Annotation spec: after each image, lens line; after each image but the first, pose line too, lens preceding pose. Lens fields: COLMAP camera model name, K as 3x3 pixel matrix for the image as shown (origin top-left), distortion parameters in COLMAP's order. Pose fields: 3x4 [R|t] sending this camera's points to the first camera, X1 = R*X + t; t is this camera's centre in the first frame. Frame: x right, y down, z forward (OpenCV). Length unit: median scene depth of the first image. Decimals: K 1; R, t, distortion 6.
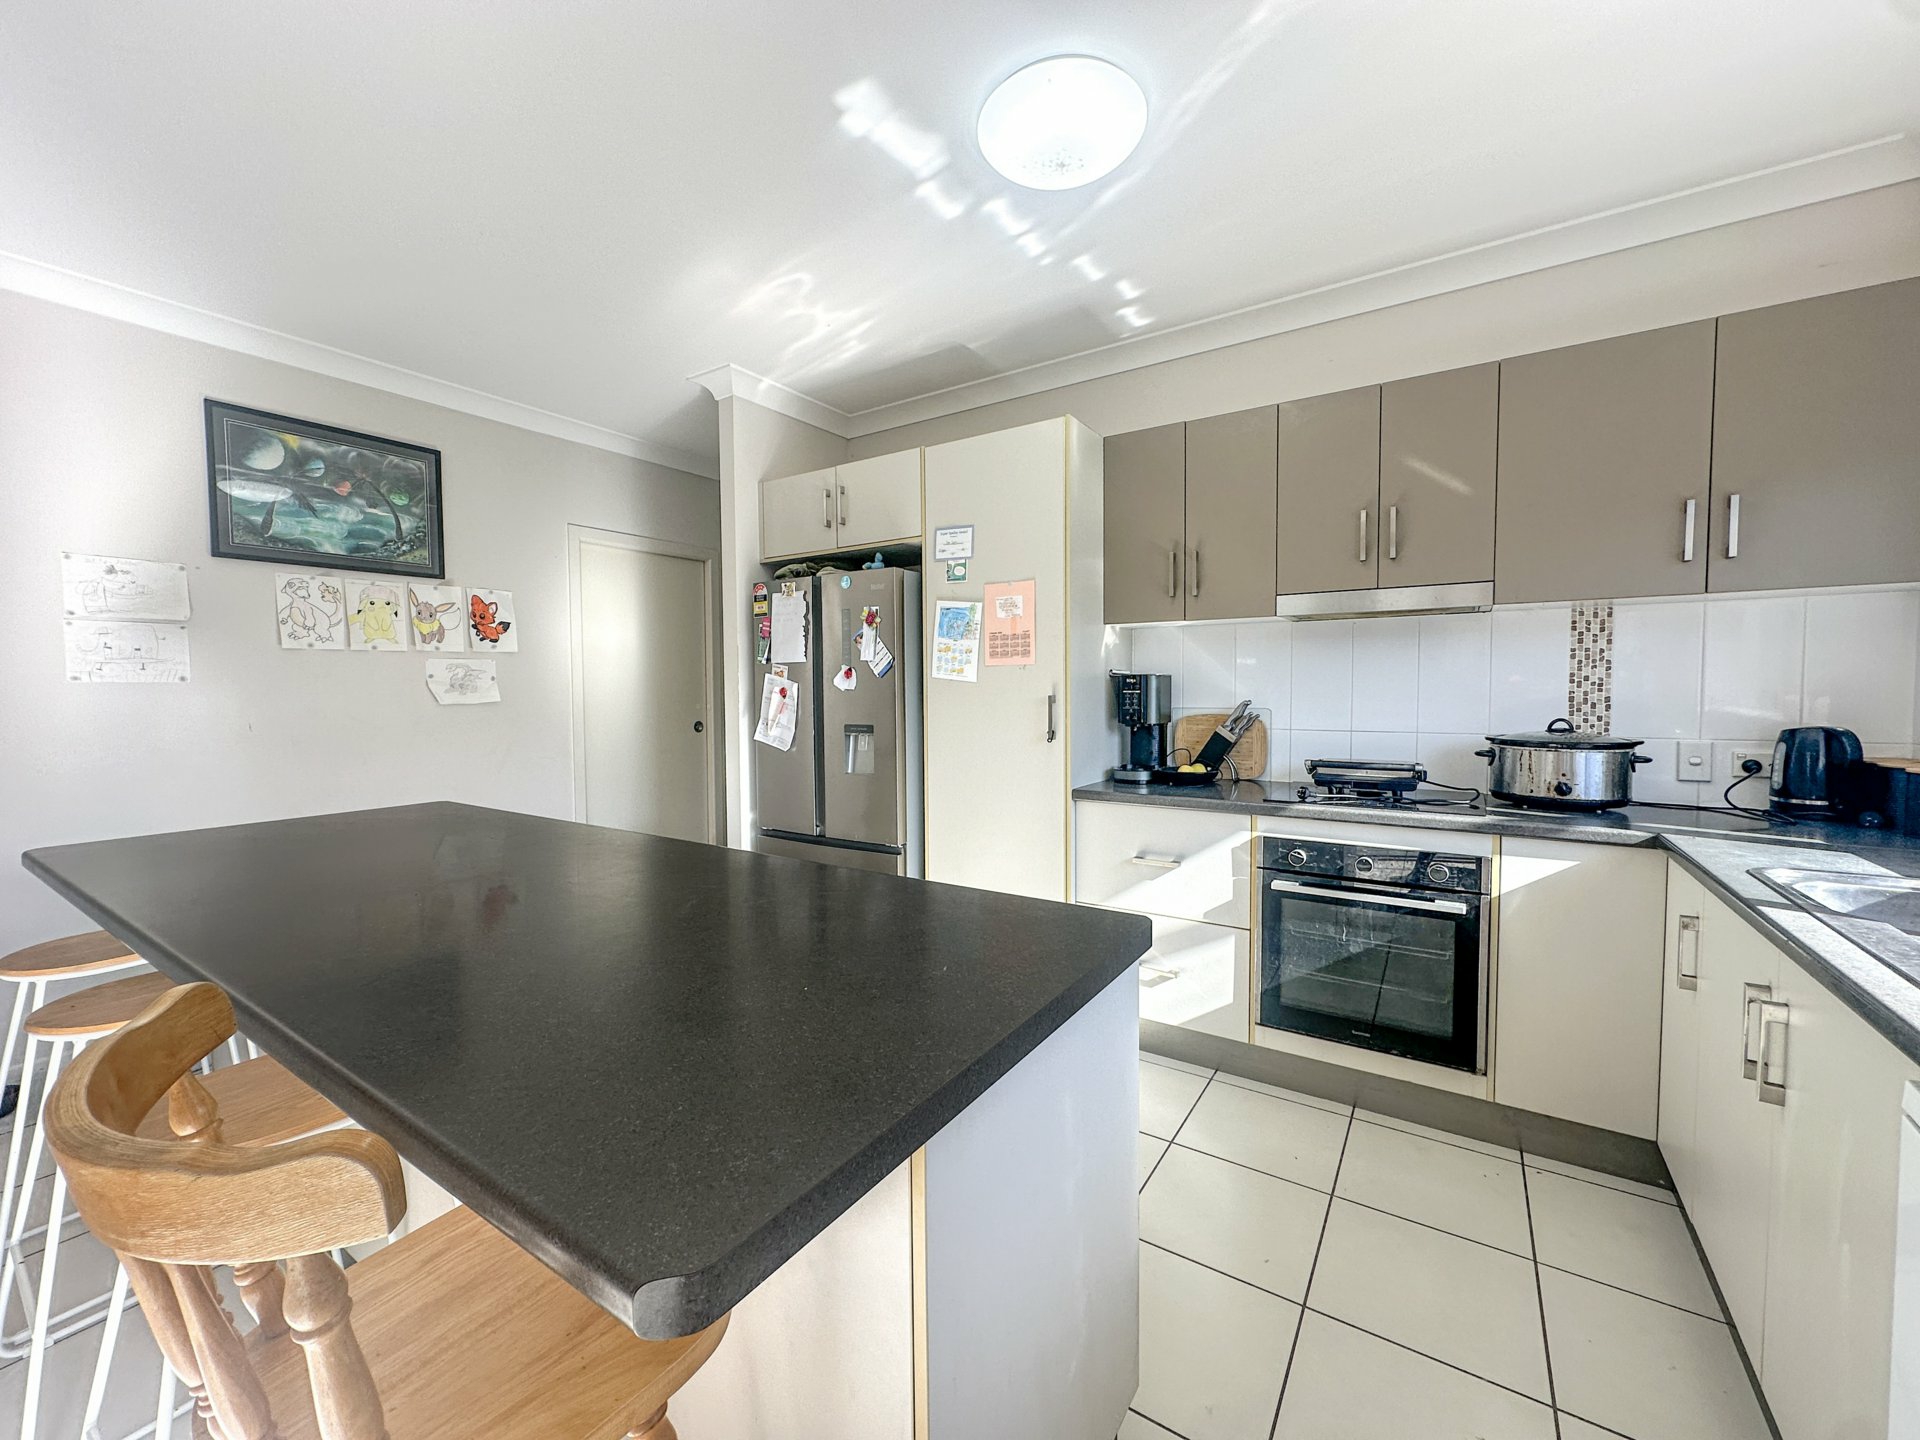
lens RADIAL K [[761.2, 0, 962.1], [0, 761.2, 718.5], [0, 0, 1]] dist [0.000034, 0.000057]
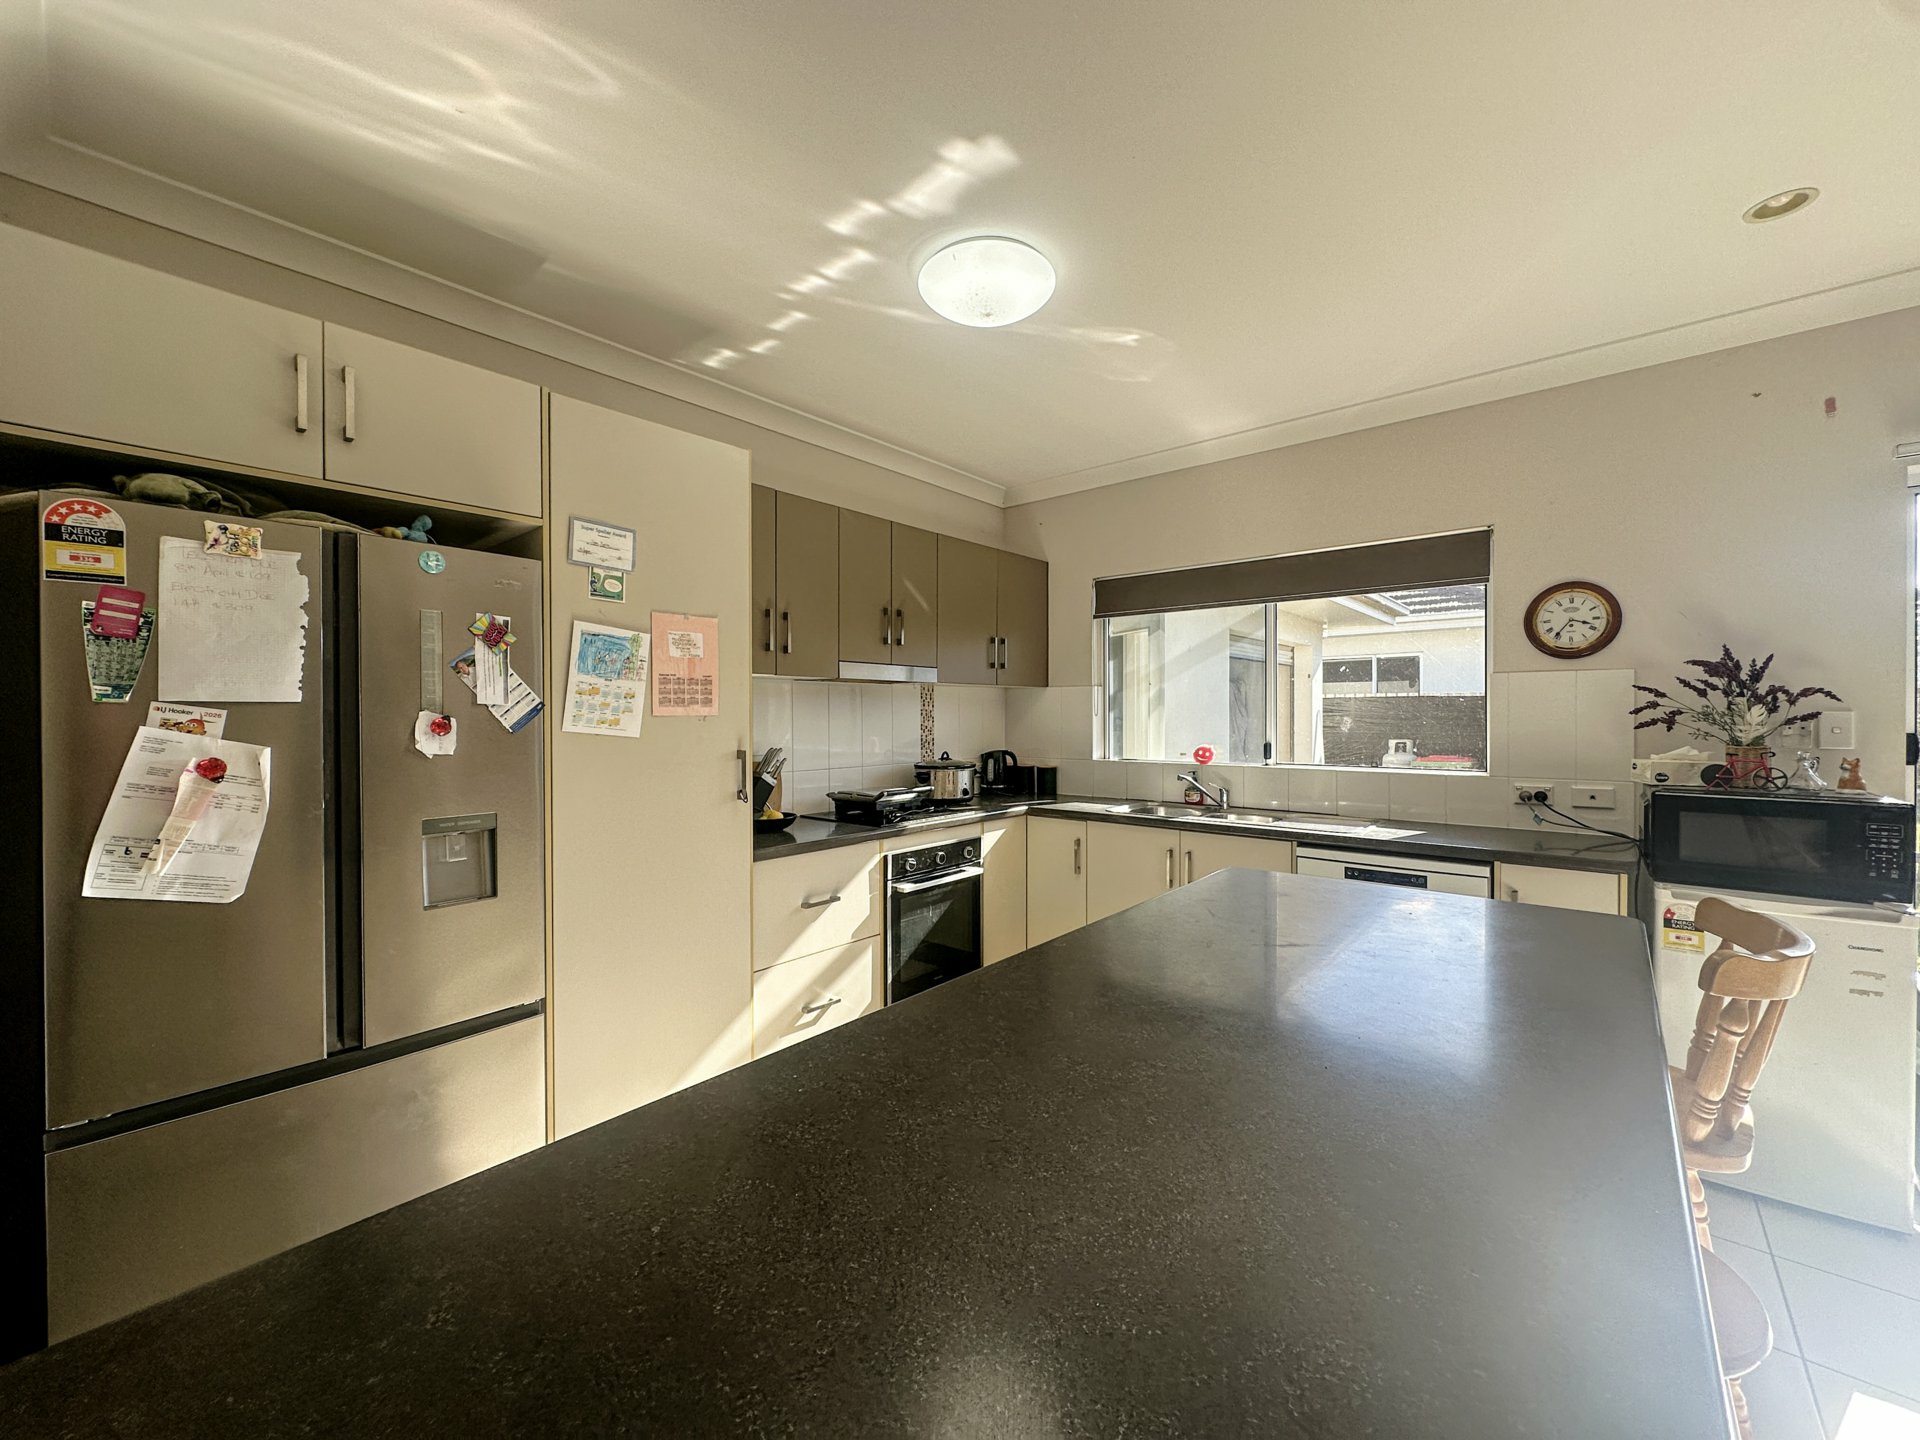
lens RADIAL K [[767.8, 0, 957.8], [0, 767.8, 718.0], [0, 0, 1]] dist [0.001879, 0.000277]
pose [[0.126324, 0.003027, 0.991984, -0.694232], [0.046833, 0.998862, -0.009012, -0.044732], [-0.990883, 0.047596, 0.126038, 0.584557]]
